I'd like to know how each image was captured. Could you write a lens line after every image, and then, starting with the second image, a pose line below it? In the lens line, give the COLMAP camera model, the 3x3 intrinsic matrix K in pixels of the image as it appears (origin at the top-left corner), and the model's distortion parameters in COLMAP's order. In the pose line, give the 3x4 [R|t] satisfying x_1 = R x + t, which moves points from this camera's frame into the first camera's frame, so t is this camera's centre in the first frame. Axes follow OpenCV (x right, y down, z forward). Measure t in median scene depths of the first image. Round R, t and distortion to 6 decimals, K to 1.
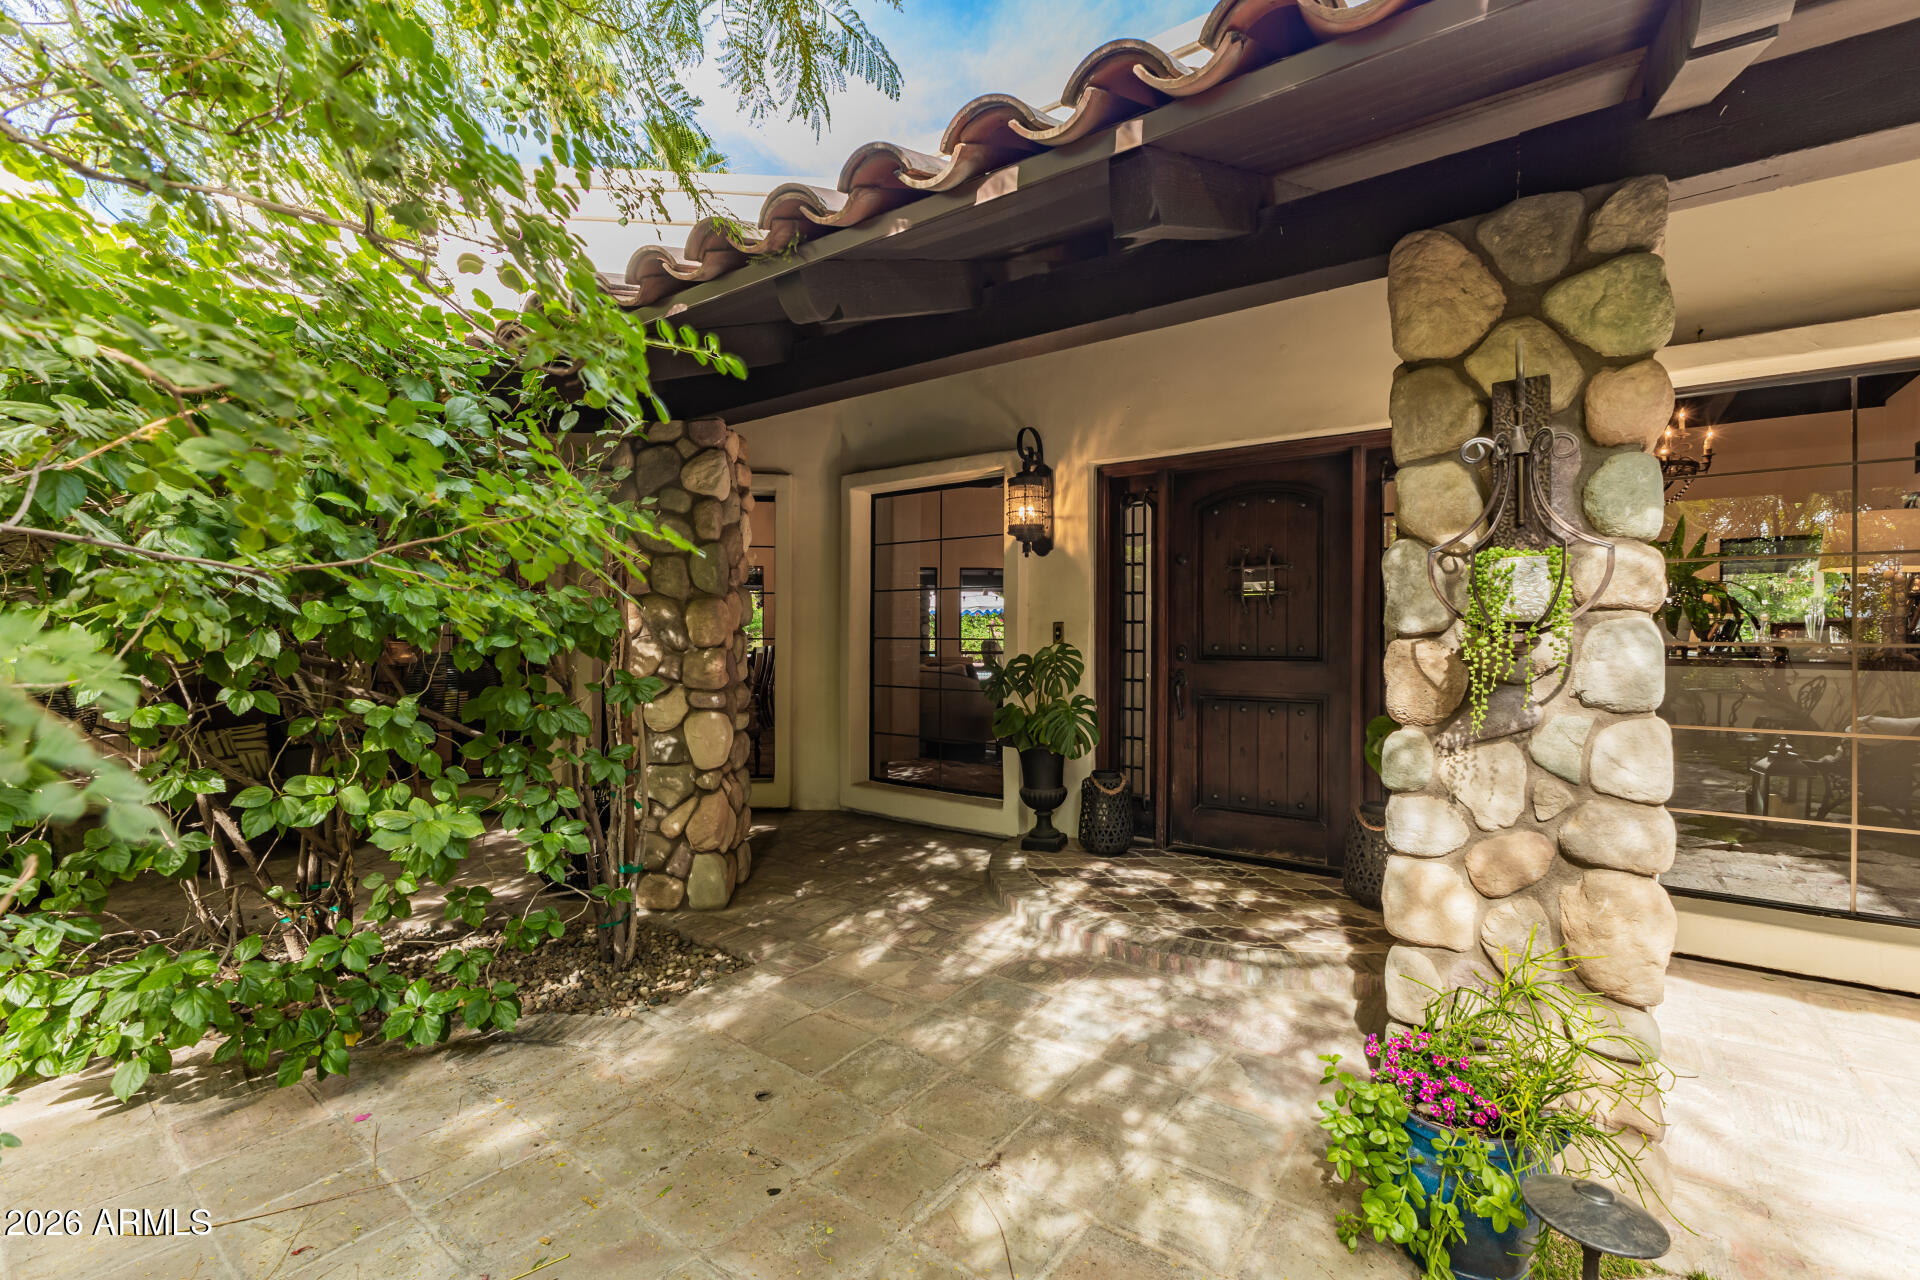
lens RADIAL K [[837.5, 0, 960.1], [0, 837.5, 638.8], [0, 0, 1]] dist [0.013454, -0.004222]
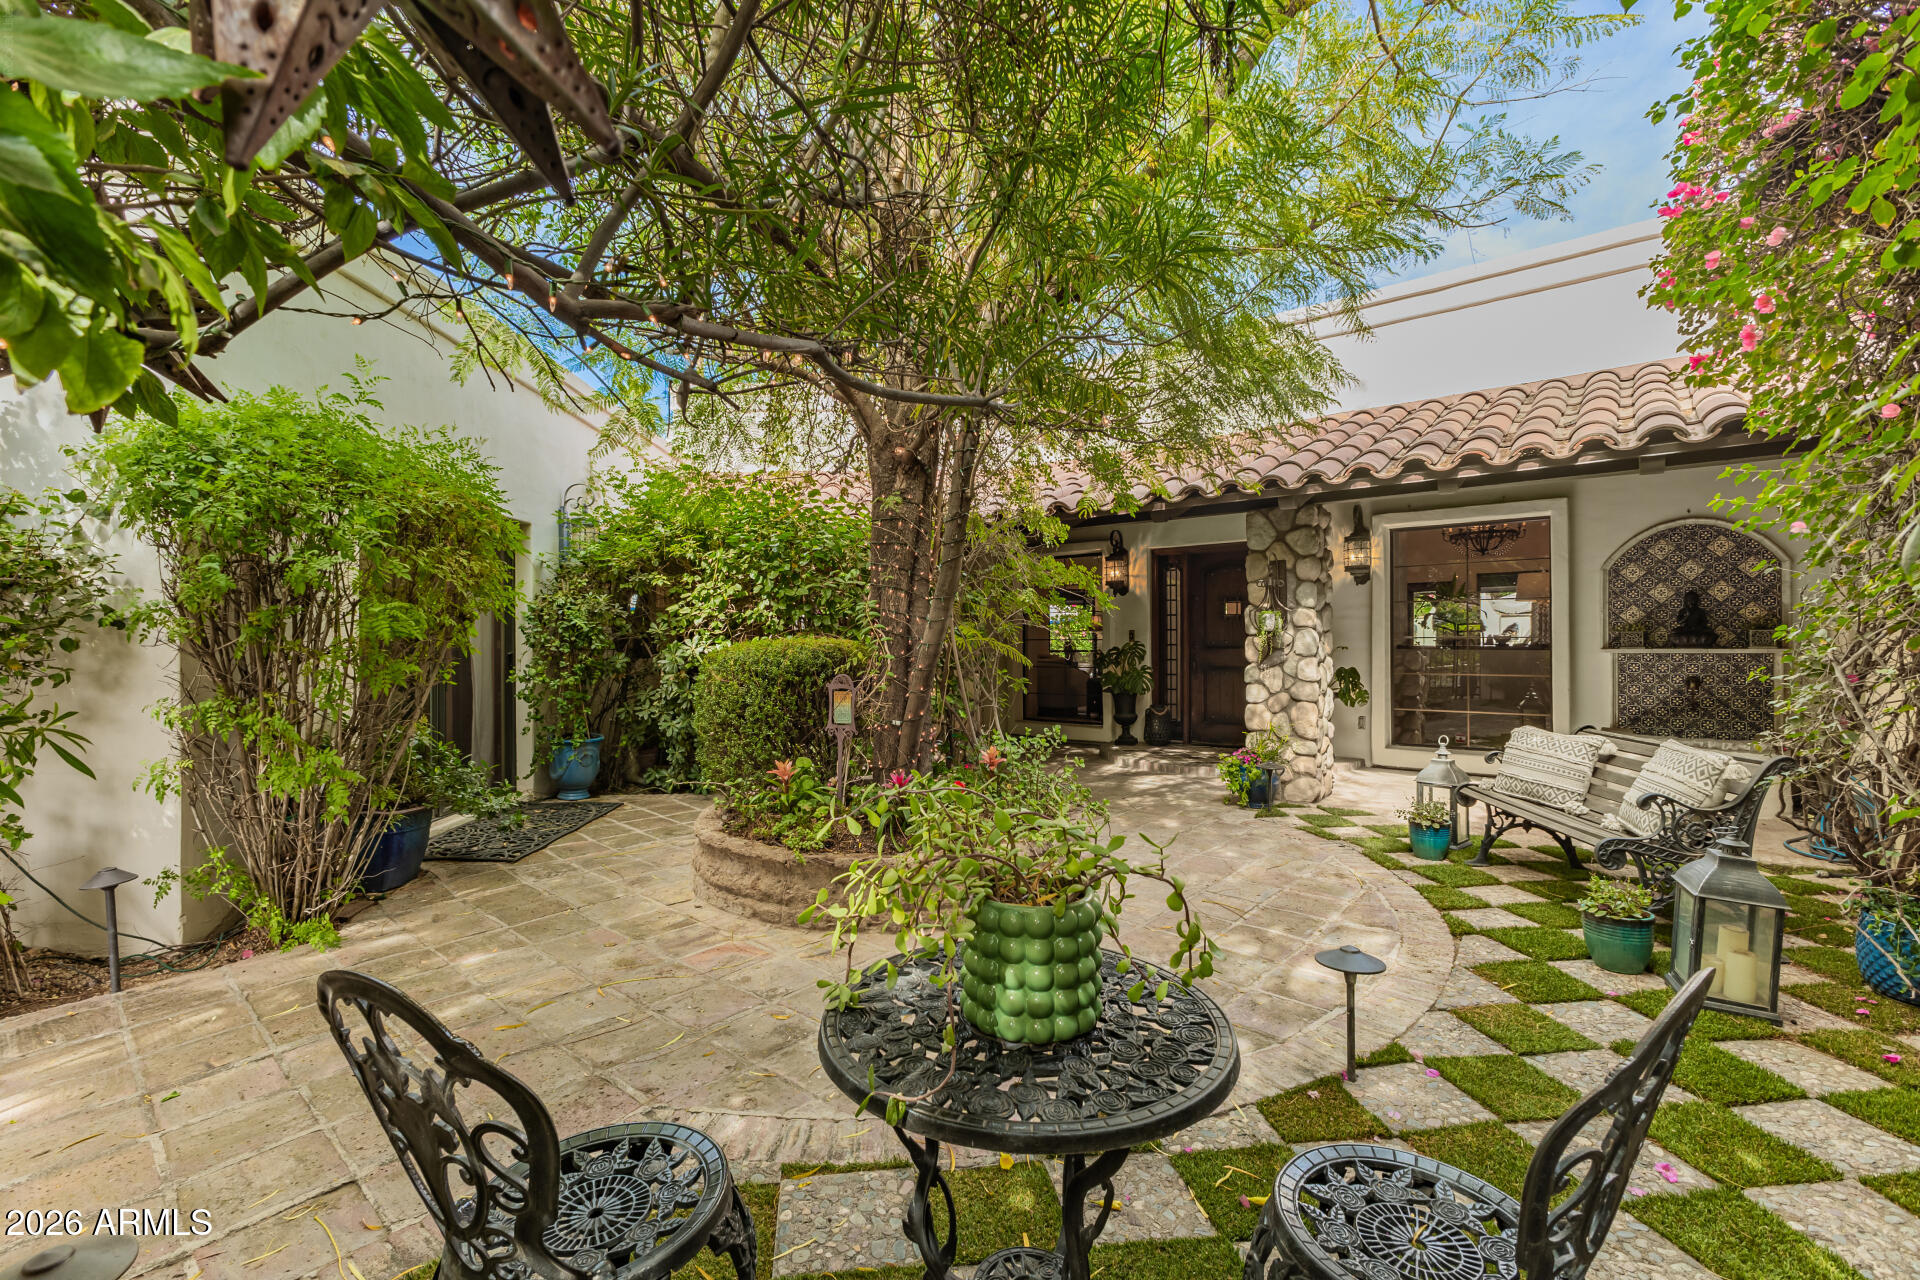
lens RADIAL K [[837.5, 0, 960.6], [0, 837.5, 640.1], [0, 0, 1]] dist [0.013454, -0.004222]
pose [[0.998416, -0.010421, -0.055295, -0.188386], [0.010210, 0.999939, -0.004103, 0.007957], [0.055334, 0.003532, 0.998462, -1.054278]]
